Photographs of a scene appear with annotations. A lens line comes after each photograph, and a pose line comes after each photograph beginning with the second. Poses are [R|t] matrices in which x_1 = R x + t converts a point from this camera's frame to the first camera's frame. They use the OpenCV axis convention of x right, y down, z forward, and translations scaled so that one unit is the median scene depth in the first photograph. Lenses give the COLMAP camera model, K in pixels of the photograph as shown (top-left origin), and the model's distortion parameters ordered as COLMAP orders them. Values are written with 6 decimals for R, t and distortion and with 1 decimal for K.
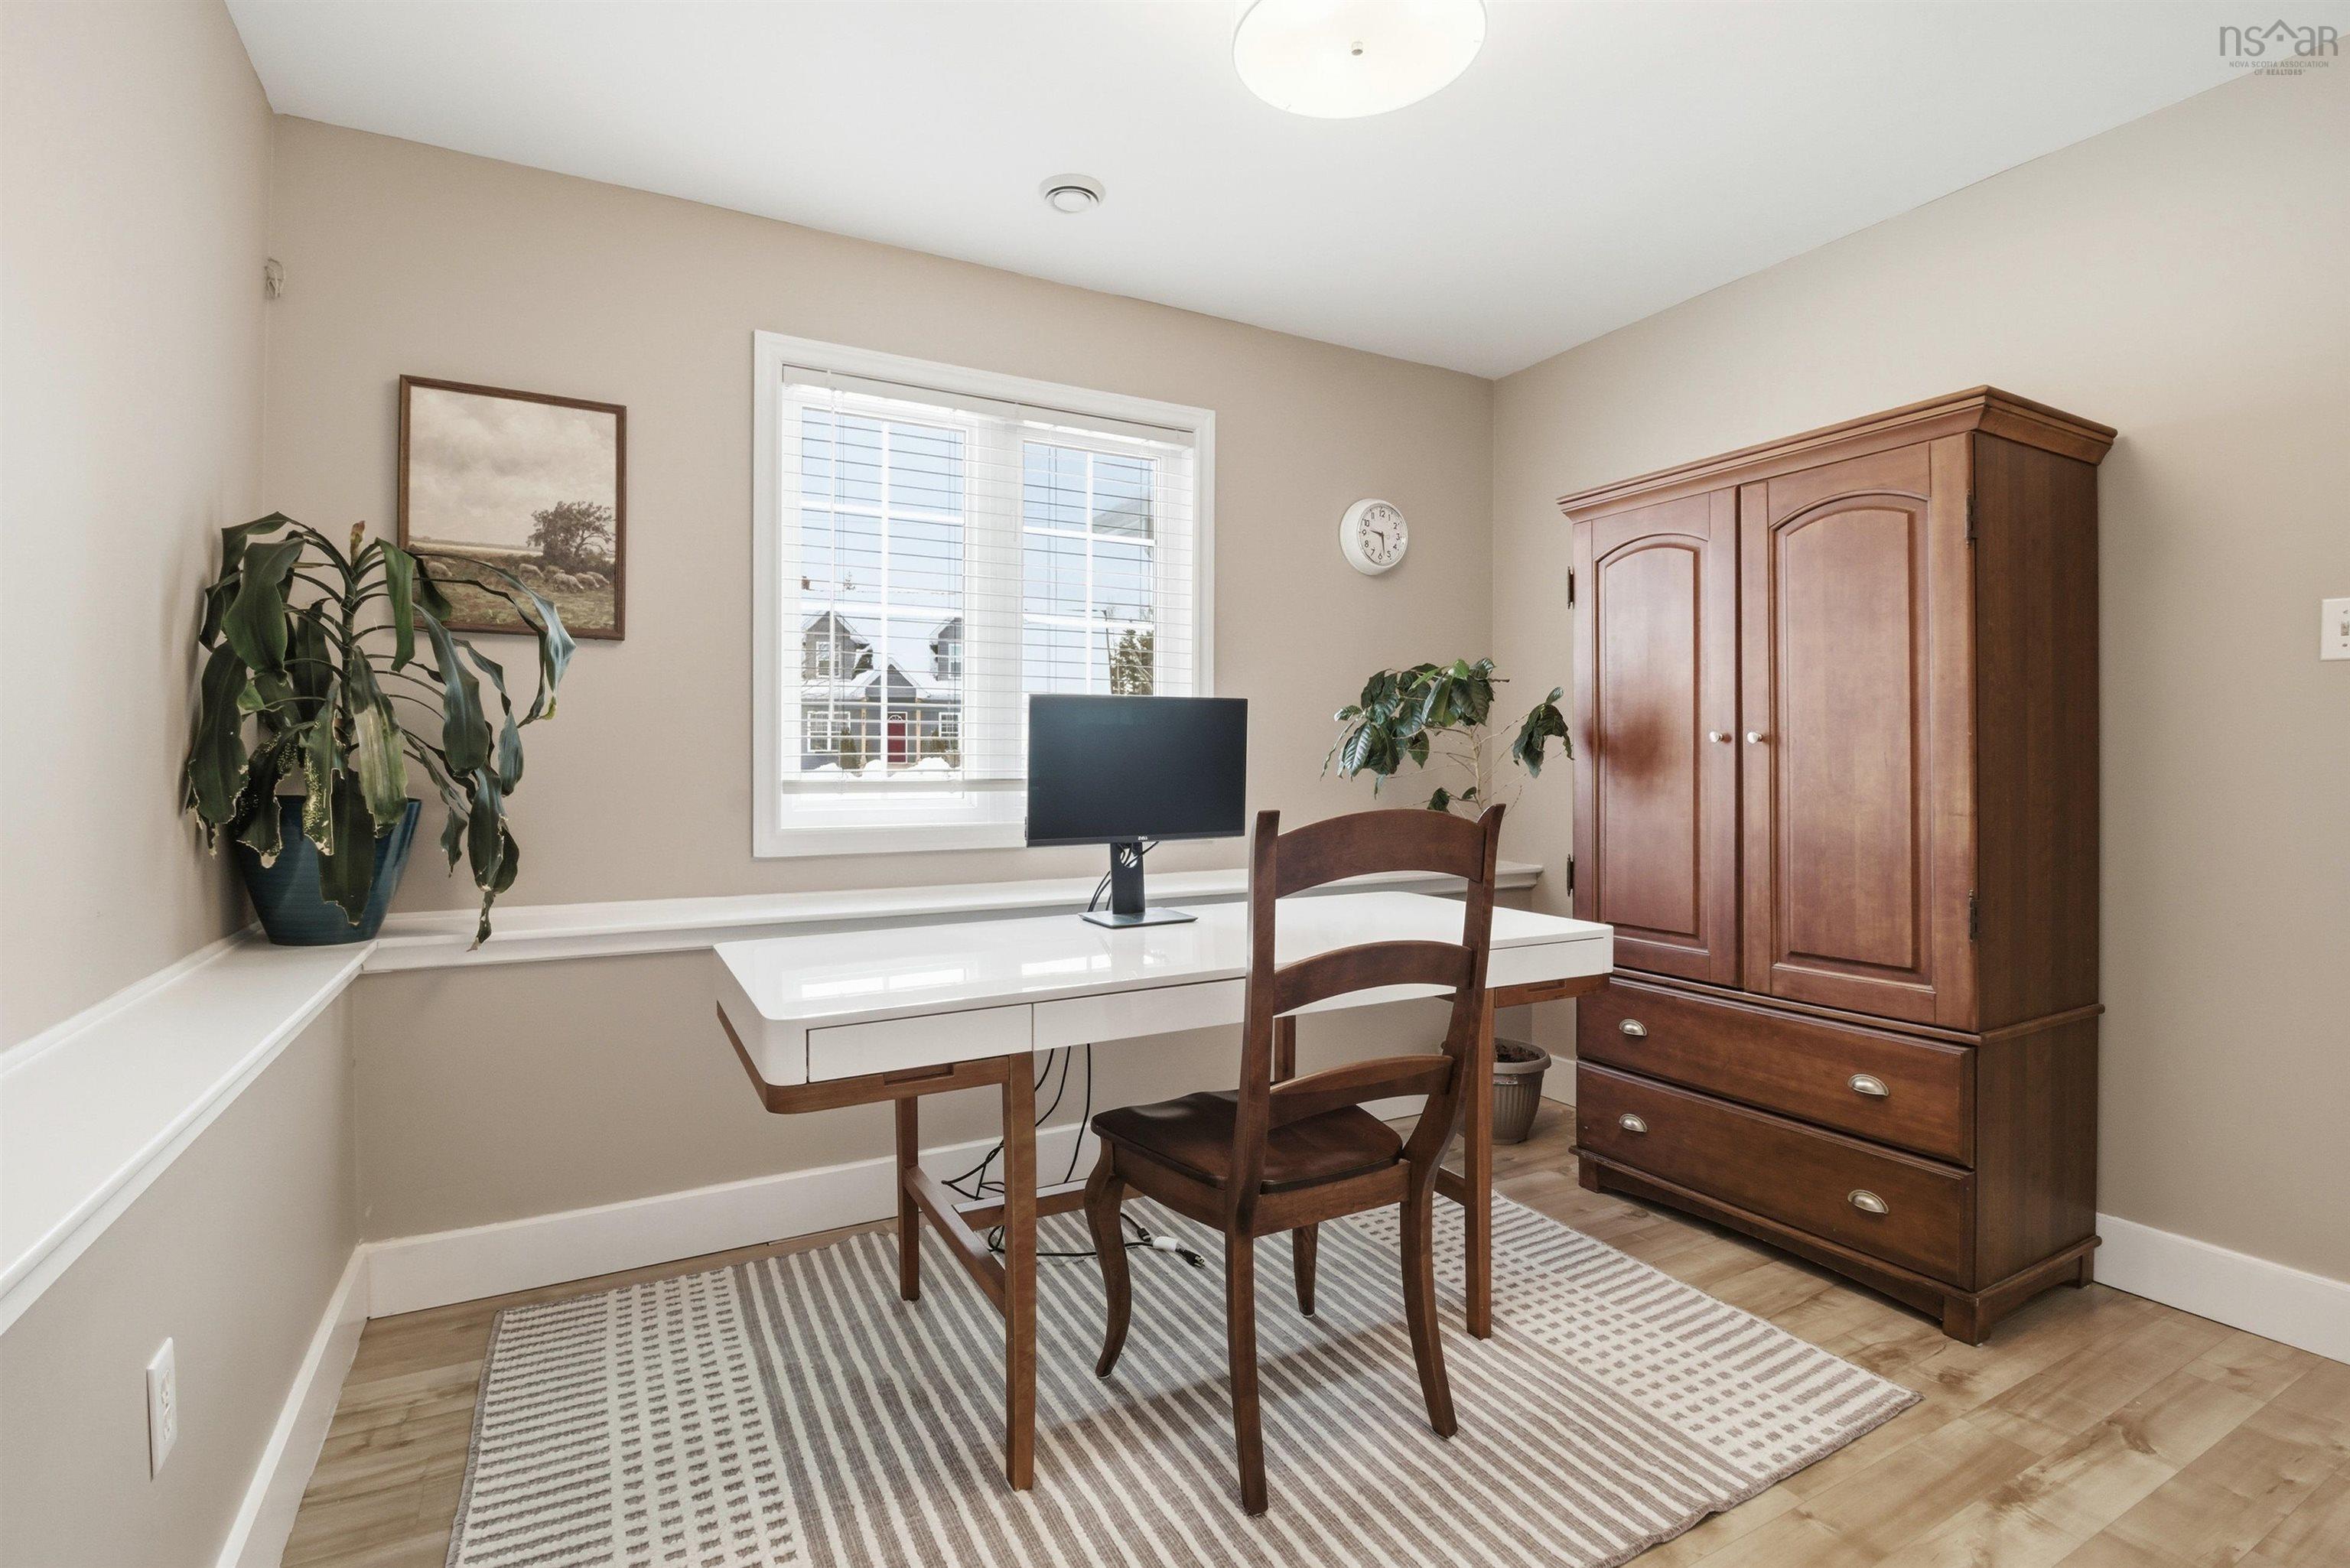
lens RADIAL K [[1085.5, 0, 1168.8], [0, 1085.5, 768.5], [0, 0, 1]] dist [0.000365, -0.011597]
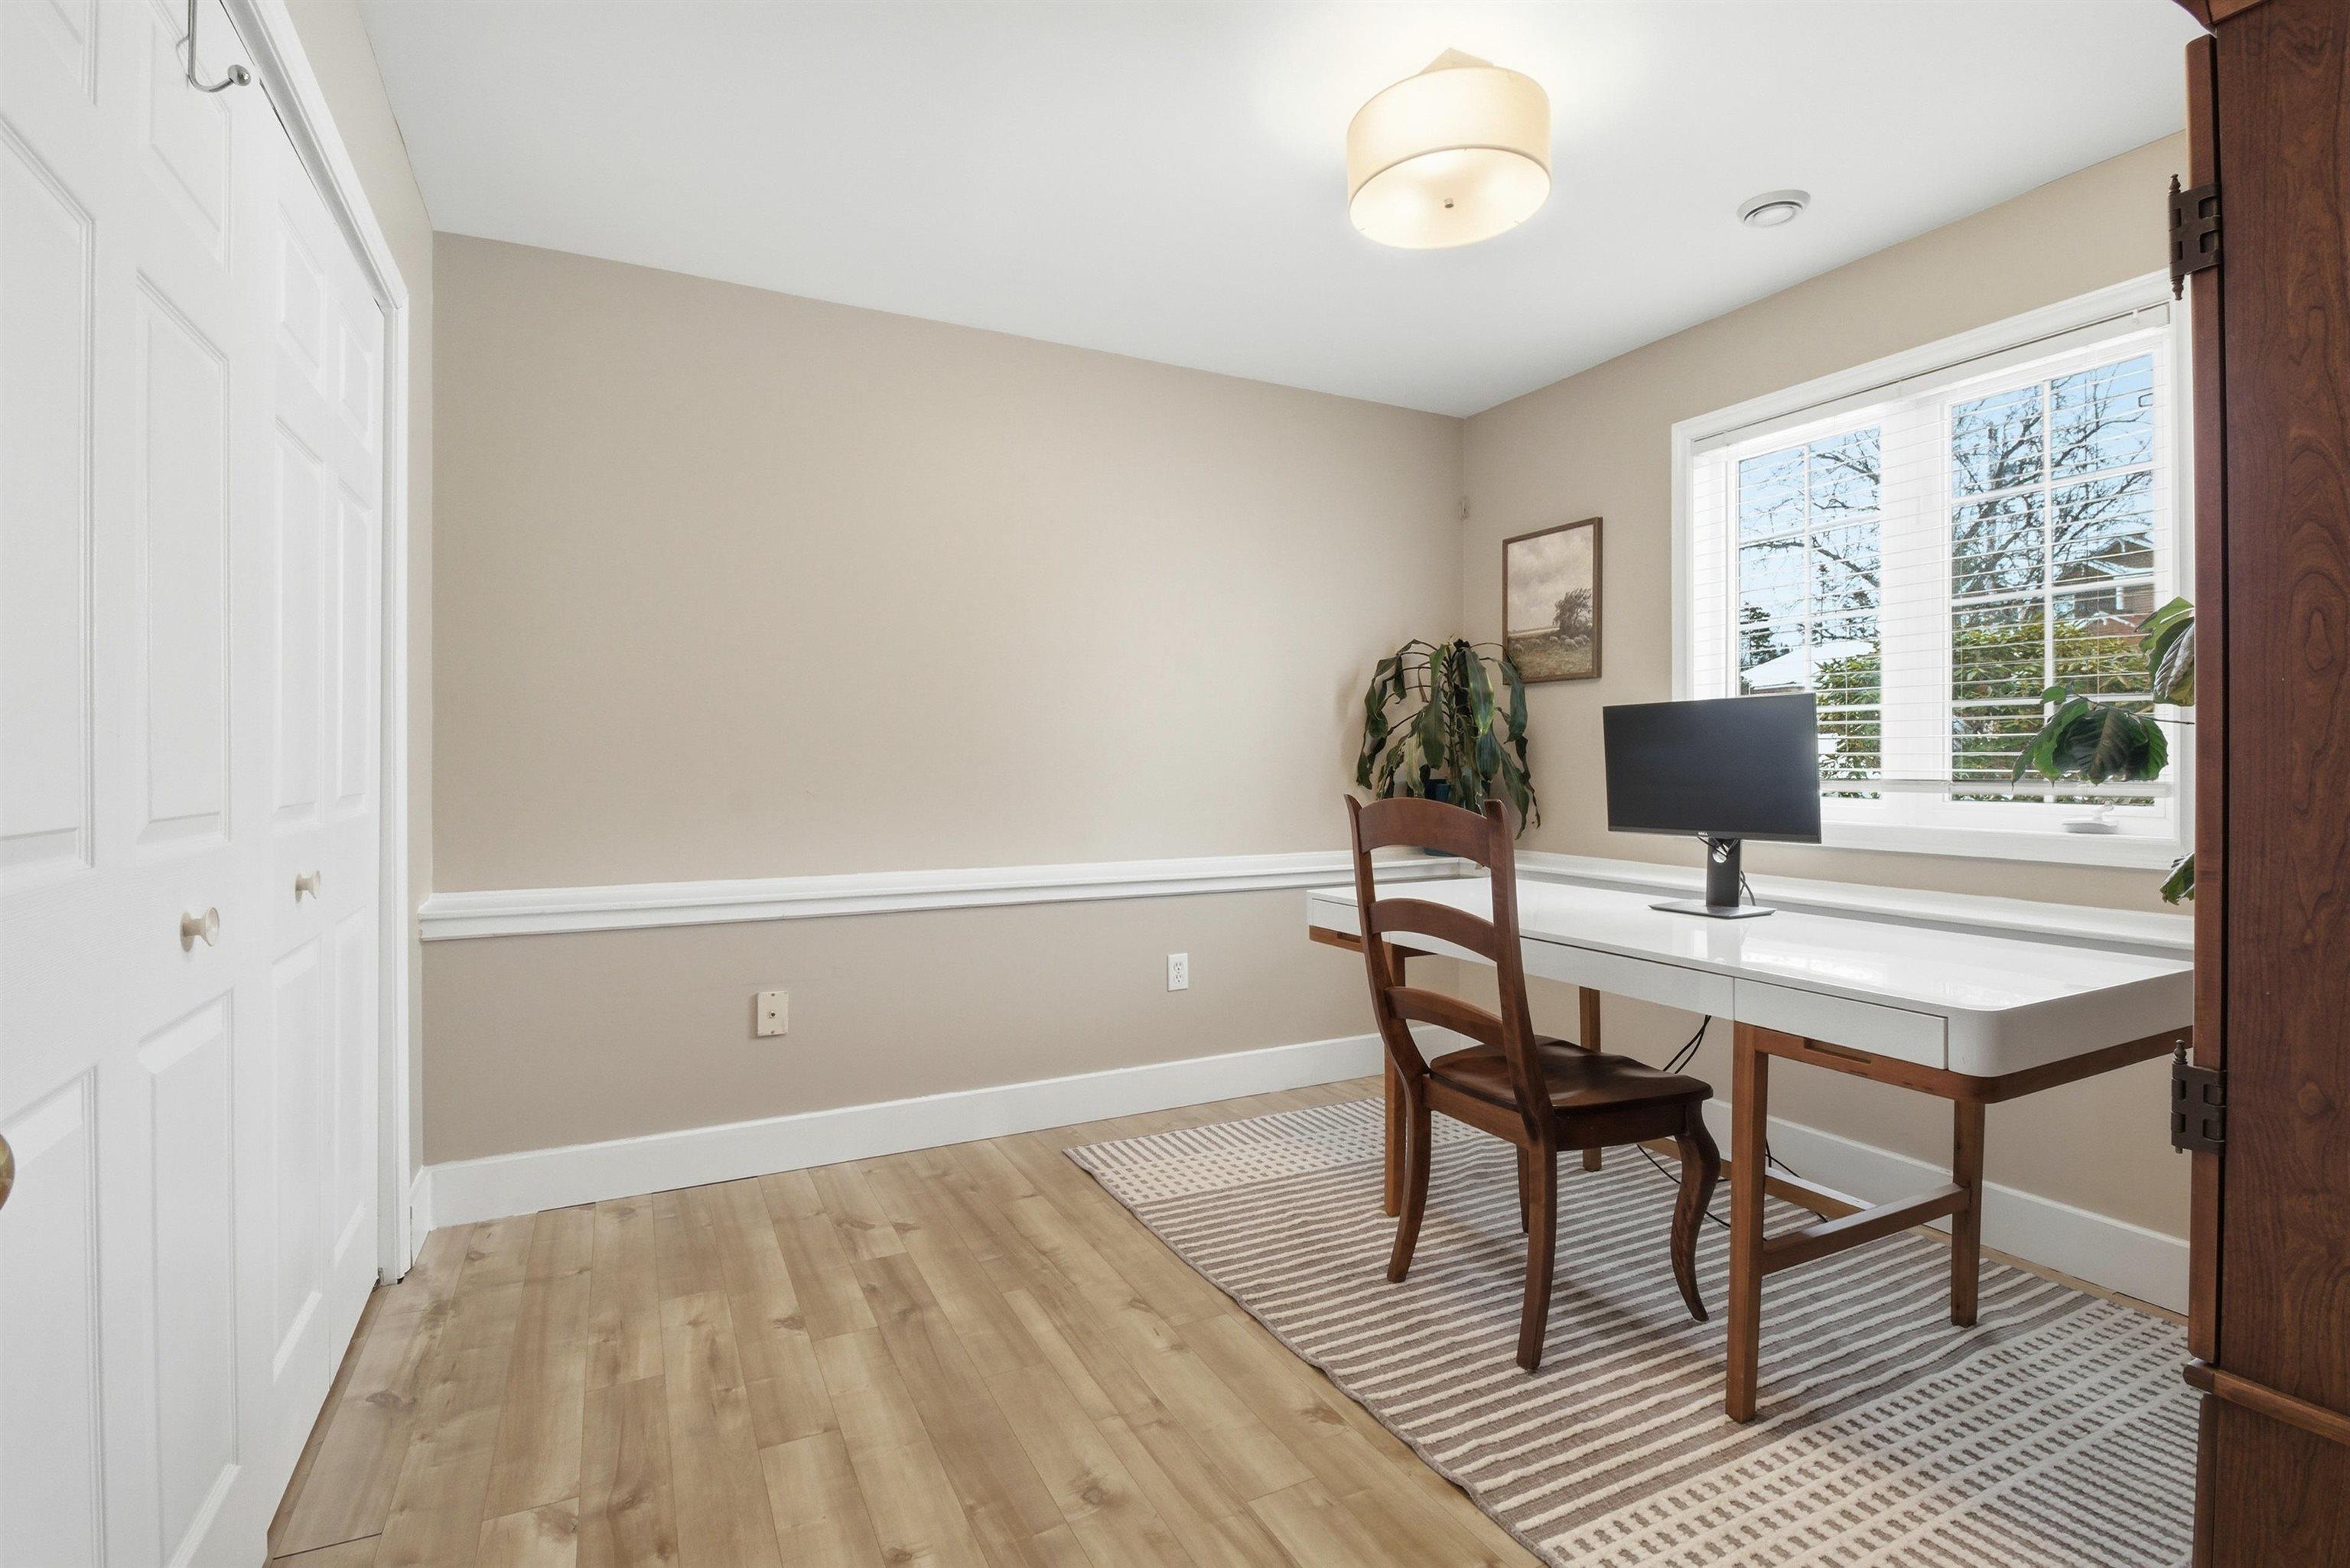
lens RADIAL K [[1085.5, 0, 1168.8], [0, 1085.5, 768.5], [0, 0, 1]] dist [0.000365, -0.011597]
pose [[-0.021618, 0.007860, -0.999735, 1.007292], [-0.003081, 0.999964, 0.007929, -0.007369], [0.999762, 0.003252, -0.021593, 0.478467]]
